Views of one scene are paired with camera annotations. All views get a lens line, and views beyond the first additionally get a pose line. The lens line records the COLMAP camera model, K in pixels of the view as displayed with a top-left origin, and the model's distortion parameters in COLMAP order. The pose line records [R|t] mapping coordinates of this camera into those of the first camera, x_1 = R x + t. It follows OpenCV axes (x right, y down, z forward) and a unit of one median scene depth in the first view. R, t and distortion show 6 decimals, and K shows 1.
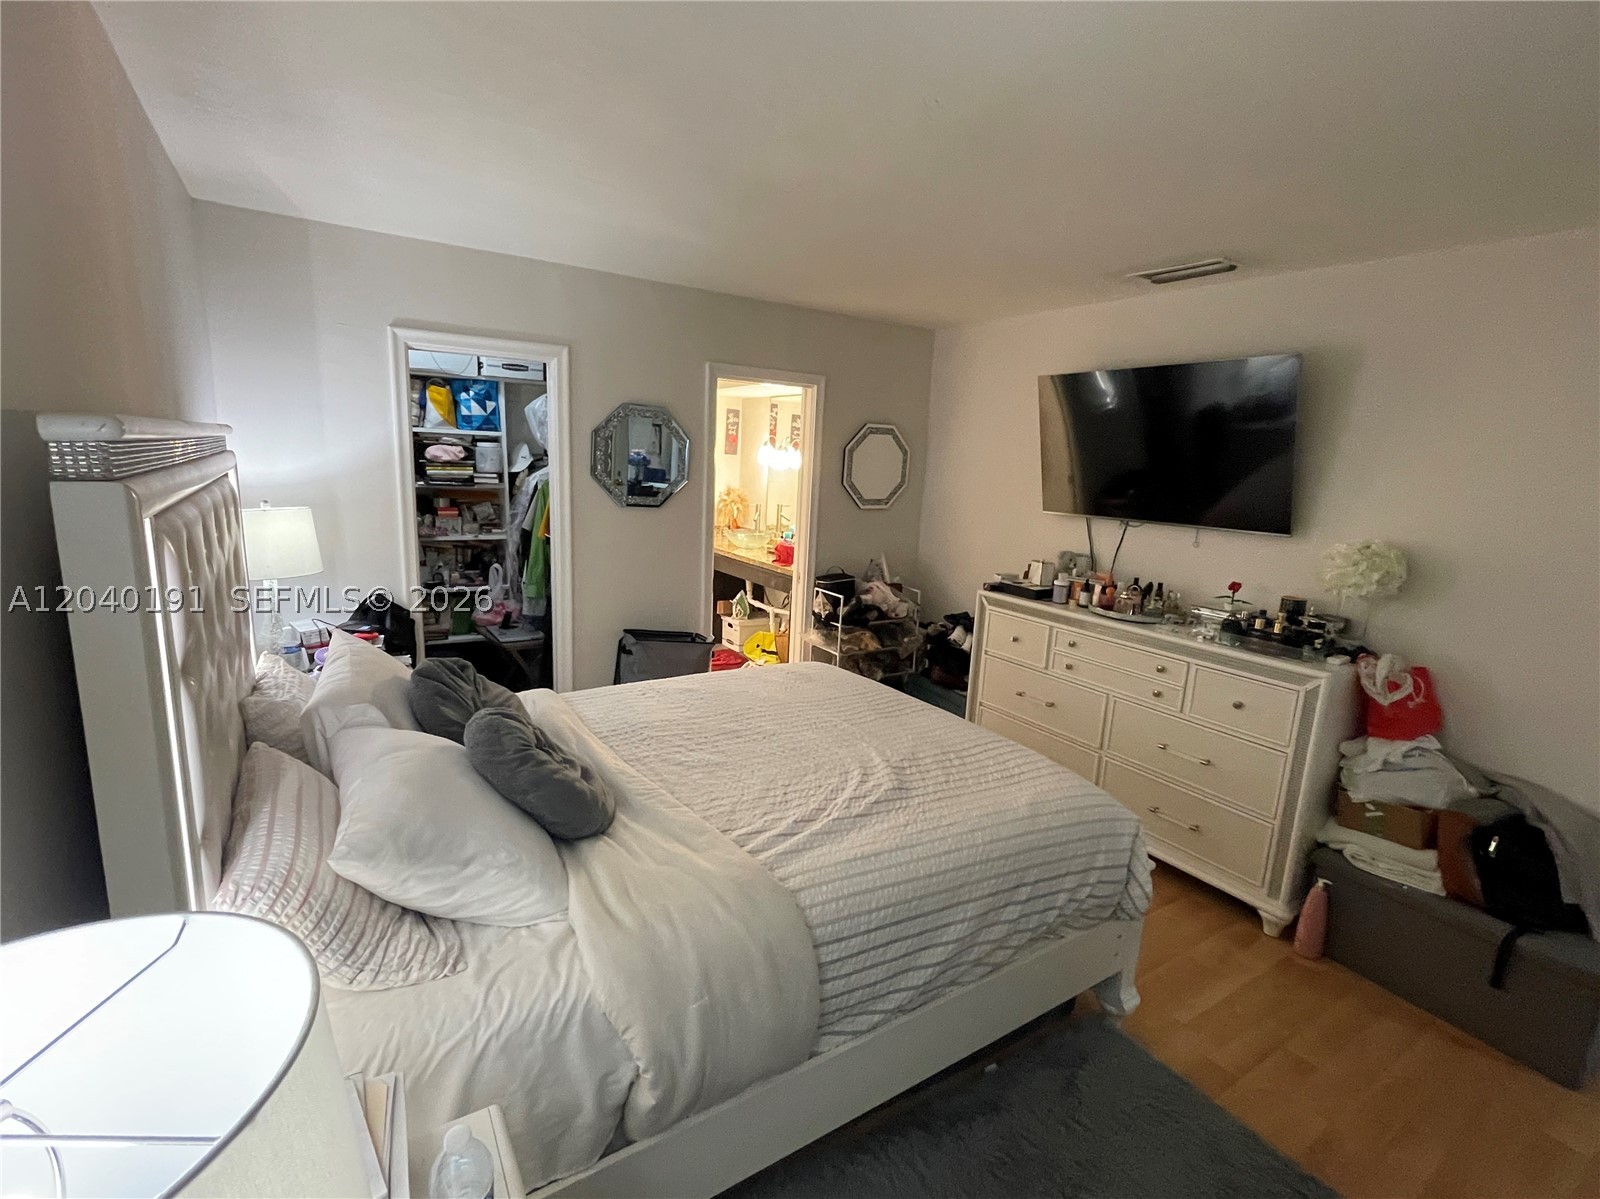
lens RADIAL K [[742.5, 0, 797.3], [0, 742.5, 605.7], [0, 0, 1]] dist [0.000420, 0.000431]
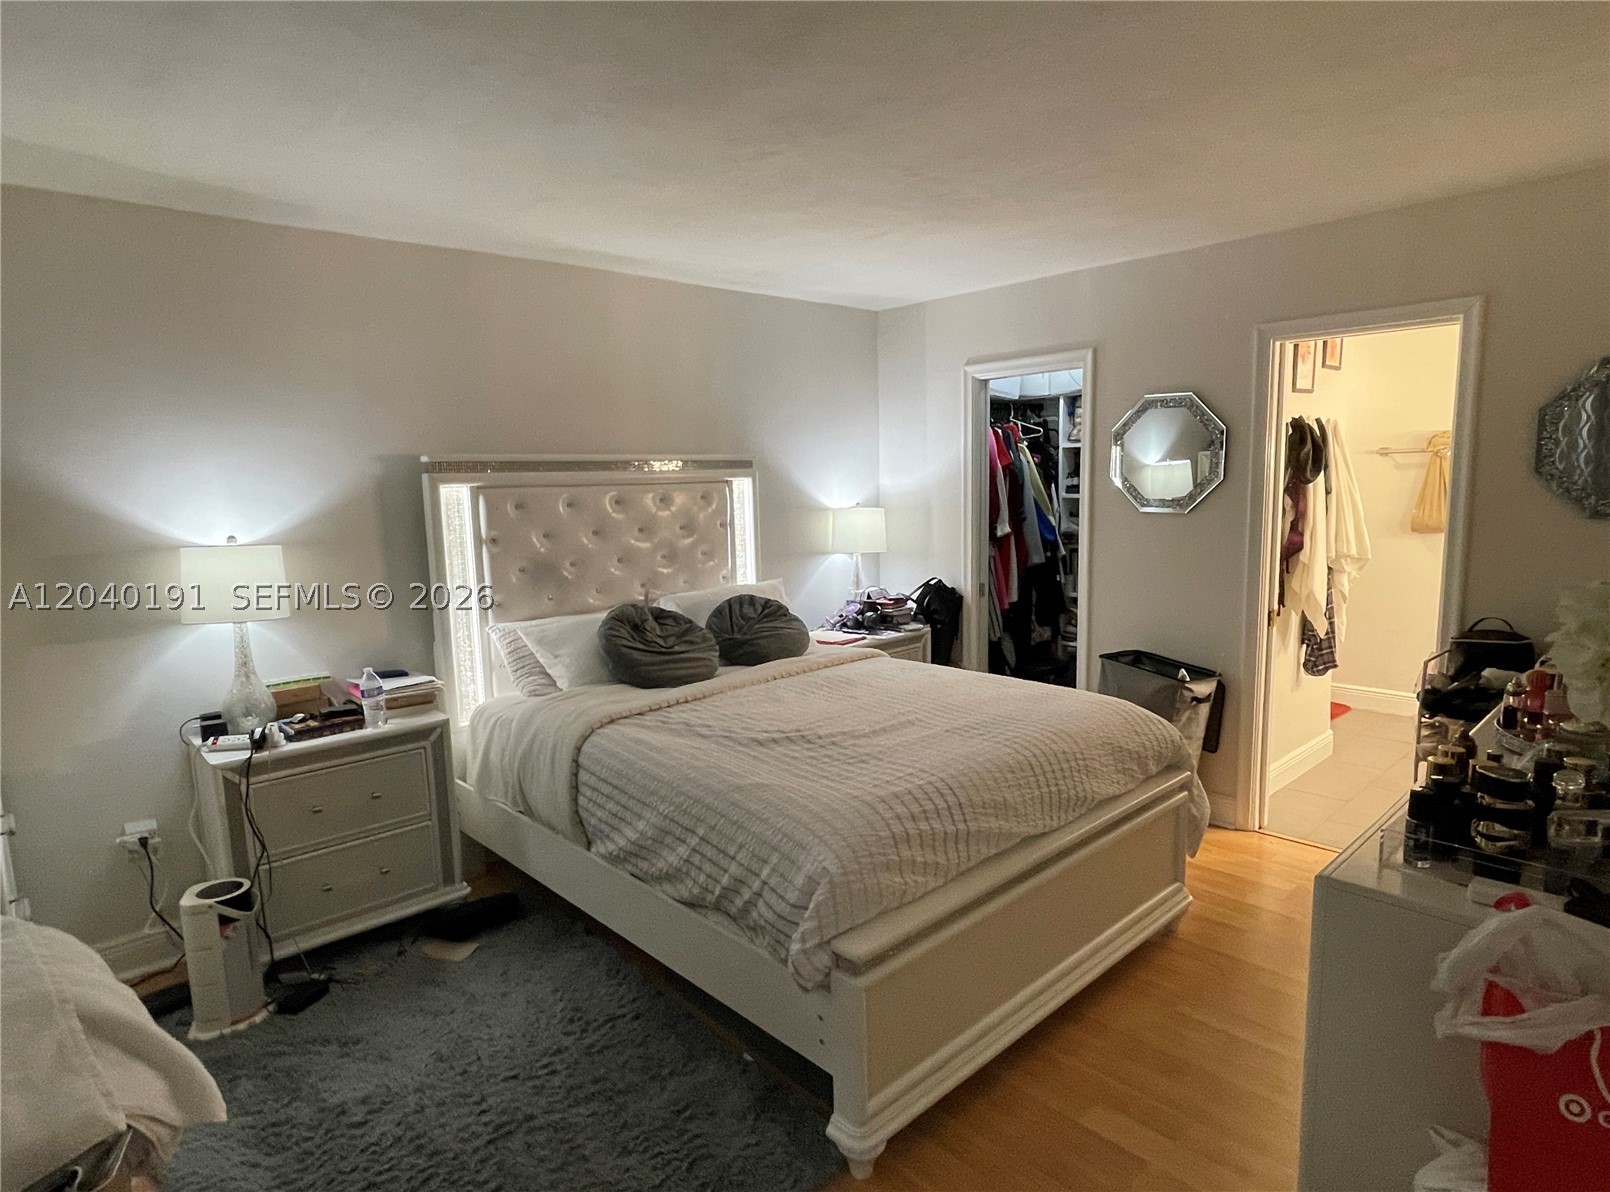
lens RADIAL K [[891.7, 0, 798.7], [0, 891.7, 601.5], [0, 0, 1]] dist [-0.001801, -0.002544]
pose [[0.181212, 0.086643, -0.979620, 1.121915], [-0.163851, 0.984849, 0.056796, -0.030912], [0.969699, 0.150220, 0.192662, 0.617251]]
